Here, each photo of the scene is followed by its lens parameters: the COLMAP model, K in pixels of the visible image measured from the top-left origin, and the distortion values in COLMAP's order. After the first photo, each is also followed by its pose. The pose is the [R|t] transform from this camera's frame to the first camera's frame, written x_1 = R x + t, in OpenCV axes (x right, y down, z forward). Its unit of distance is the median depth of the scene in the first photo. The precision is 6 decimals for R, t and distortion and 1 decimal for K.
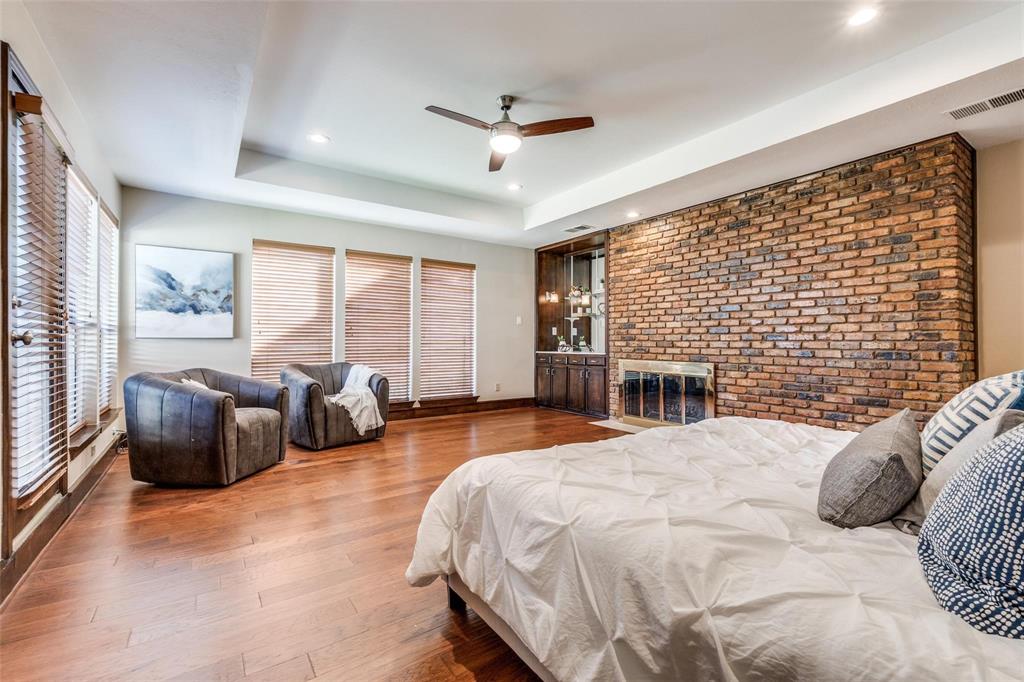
lens RADIAL K [[436.4, 0, 507.0], [0, 436.4, 337.0], [0, 0, 1]] dist [-0.009045, -0.000180]
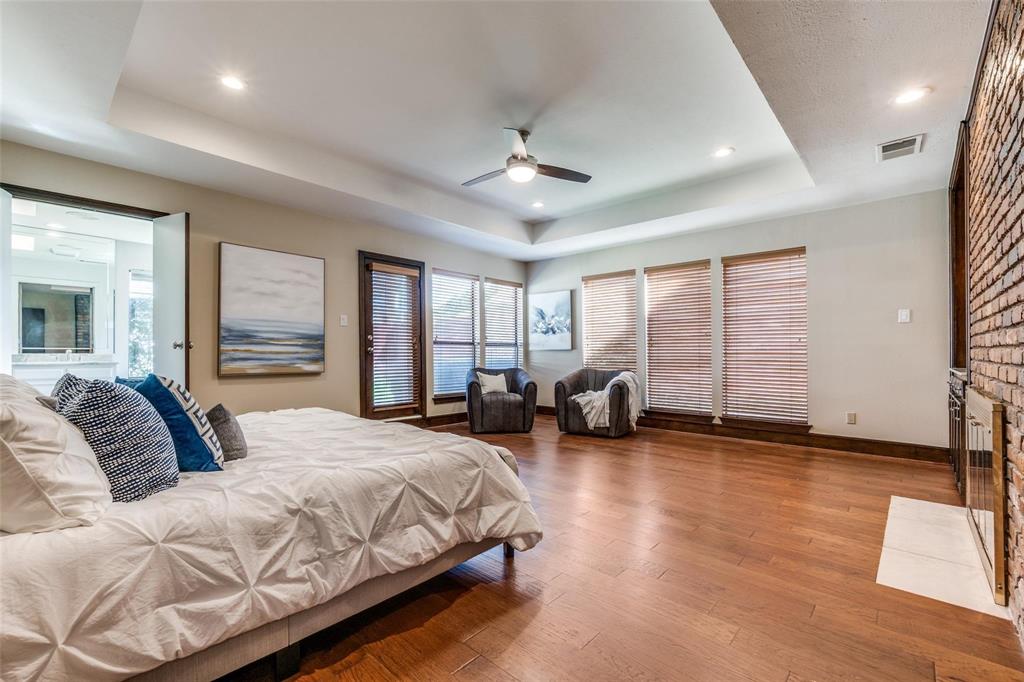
lens RADIAL K [[436.4, 0, 509.4], [0, 436.4, 350.4], [0, 0, 1]] dist [-0.009045, -0.000180]
pose [[0.236491, -0.009982, -0.971582, 0.649475], [0.008690, 0.999929, -0.008158, 0.014690], [0.971595, -0.006514, 0.236561, 0.420049]]
